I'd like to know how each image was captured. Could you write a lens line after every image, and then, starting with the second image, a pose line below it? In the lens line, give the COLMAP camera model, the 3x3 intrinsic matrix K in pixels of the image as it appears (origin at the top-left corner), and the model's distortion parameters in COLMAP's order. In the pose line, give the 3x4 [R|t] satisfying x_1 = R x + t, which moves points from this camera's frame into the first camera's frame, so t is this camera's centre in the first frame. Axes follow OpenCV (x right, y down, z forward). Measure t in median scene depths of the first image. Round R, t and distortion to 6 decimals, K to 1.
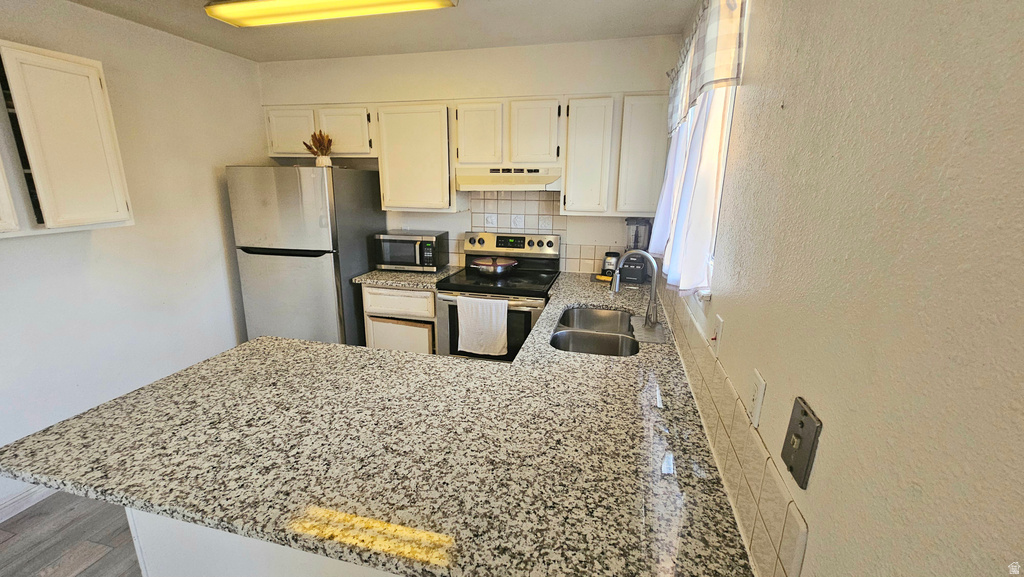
lens RADIAL K [[419.2, 0, 516.7], [0, 419.2, 274.7], [0, 0, 1]] dist [0.002068, 0.000372]
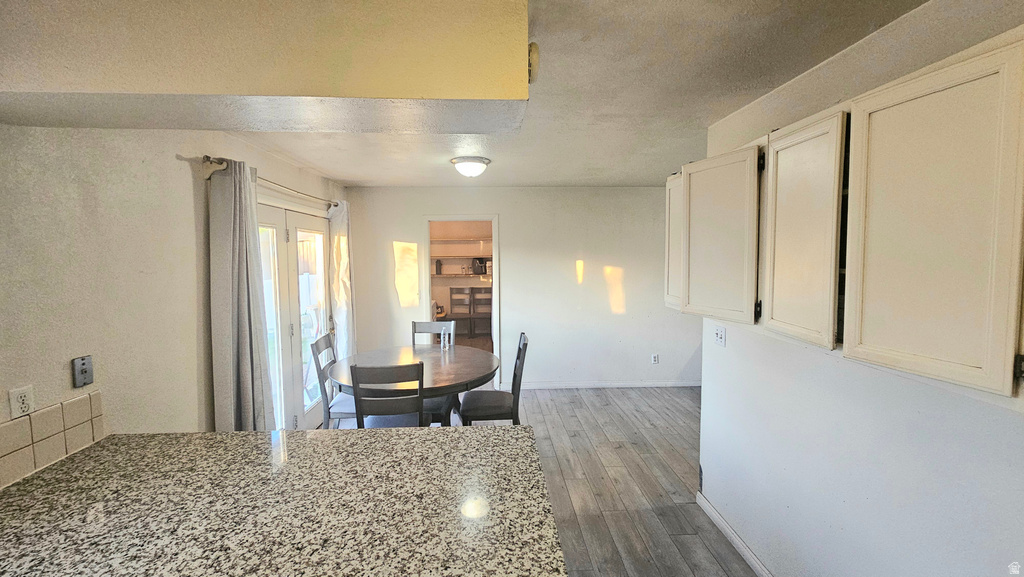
lens RADIAL K [[419.2, 0, 509.3], [0, 419.2, 285.2], [0, 0, 1]] dist [0.002068, 0.000372]
pose [[-0.962342, 0.020683, -0.271054, -0.280407], [-0.060572, 0.955719, 0.287981, -0.243335], [0.265008, 0.293554, -0.918475, 0.934127]]
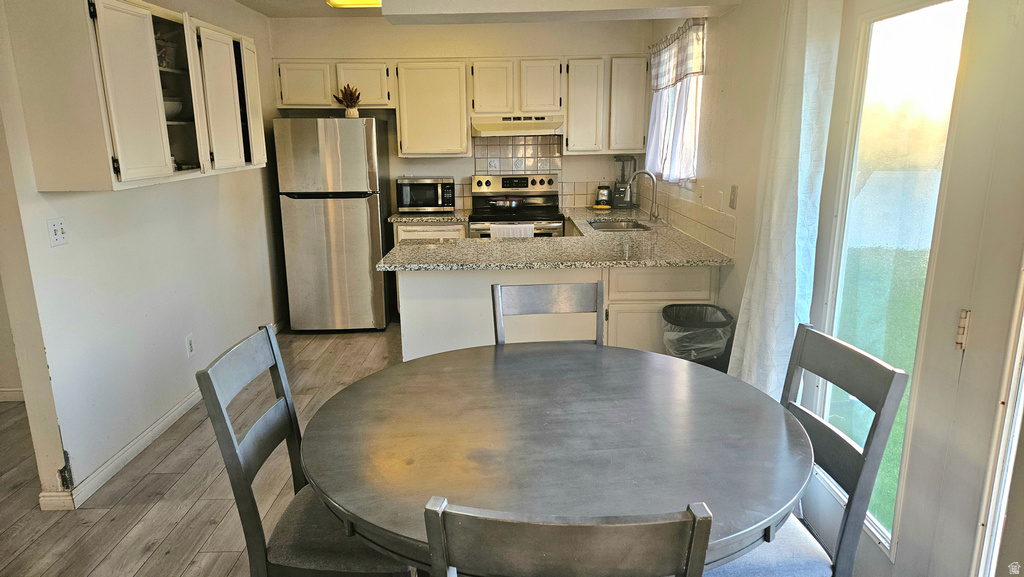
lens RADIAL K [[682.3, 0, 510.6], [0, 682.3, 290.2], [0, 0, 1]] dist [0.061813, -0.040254]
pose [[0.969666, -0.076301, 0.232222, -0.551603], [0.075549, 0.997068, 0.012144, 0.218288], [-0.232467, 0.005769, 0.972587, -0.908531]]
